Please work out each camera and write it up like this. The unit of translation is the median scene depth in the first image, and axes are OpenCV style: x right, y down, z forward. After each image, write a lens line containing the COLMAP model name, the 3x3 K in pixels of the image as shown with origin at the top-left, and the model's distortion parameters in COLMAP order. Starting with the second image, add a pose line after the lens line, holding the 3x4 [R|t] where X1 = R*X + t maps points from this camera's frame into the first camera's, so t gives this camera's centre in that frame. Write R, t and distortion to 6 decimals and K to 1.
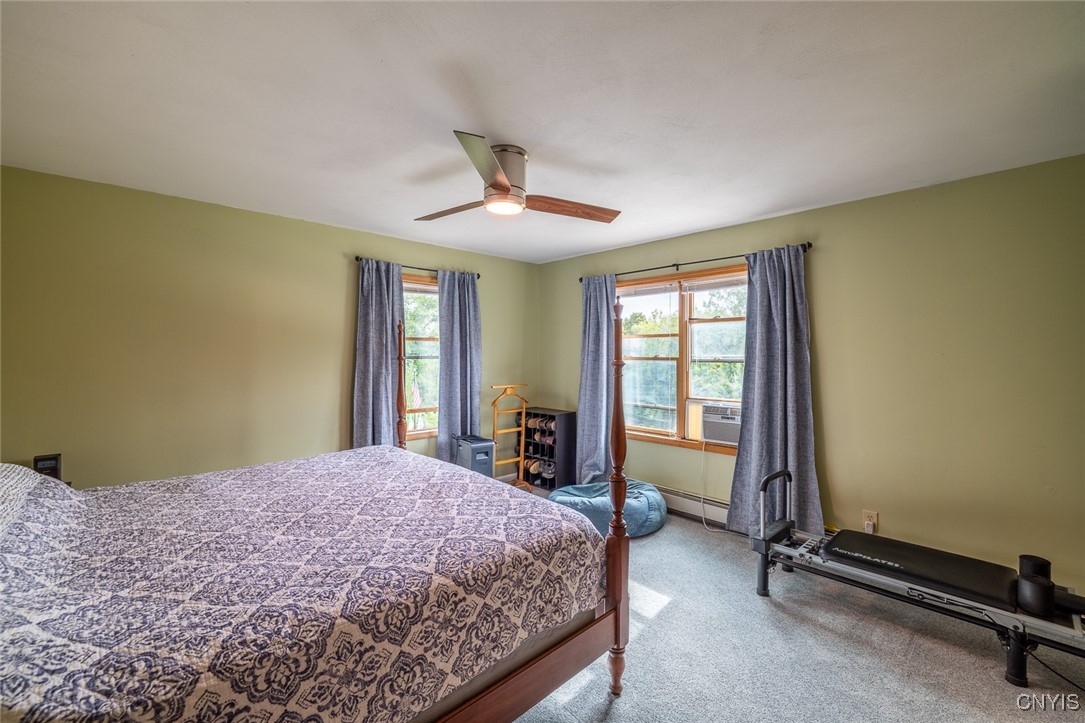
lens RADIAL K [[428.8, 0, 540.3], [0, 428.8, 354.8], [0, 0, 1]] dist [-0.001088, 0.000036]
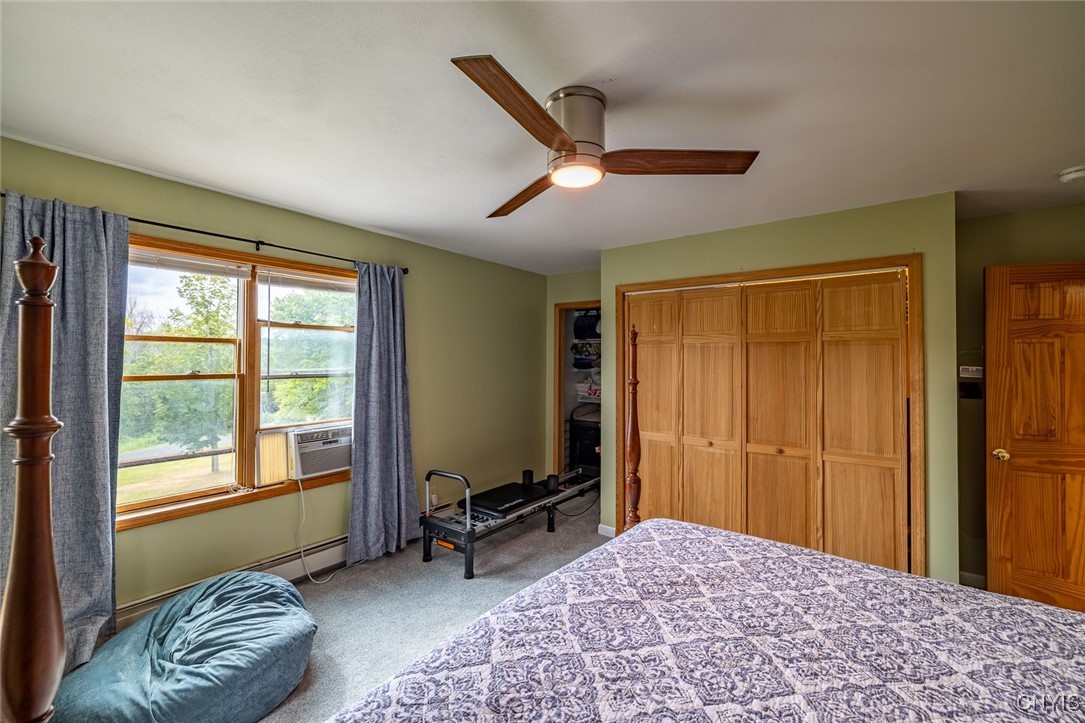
lens RADIAL K [[428.8, 0, 541.4], [0, 428.8, 359.8], [0, 0, 1]] dist [-0.001088, 0.000036]
pose [[-0.099263, -0.001879, 0.995059, -0.438645], [-0.000733, 0.999998, 0.001815, -0.019341], [-0.995061, -0.000549, -0.099265, 0.624023]]
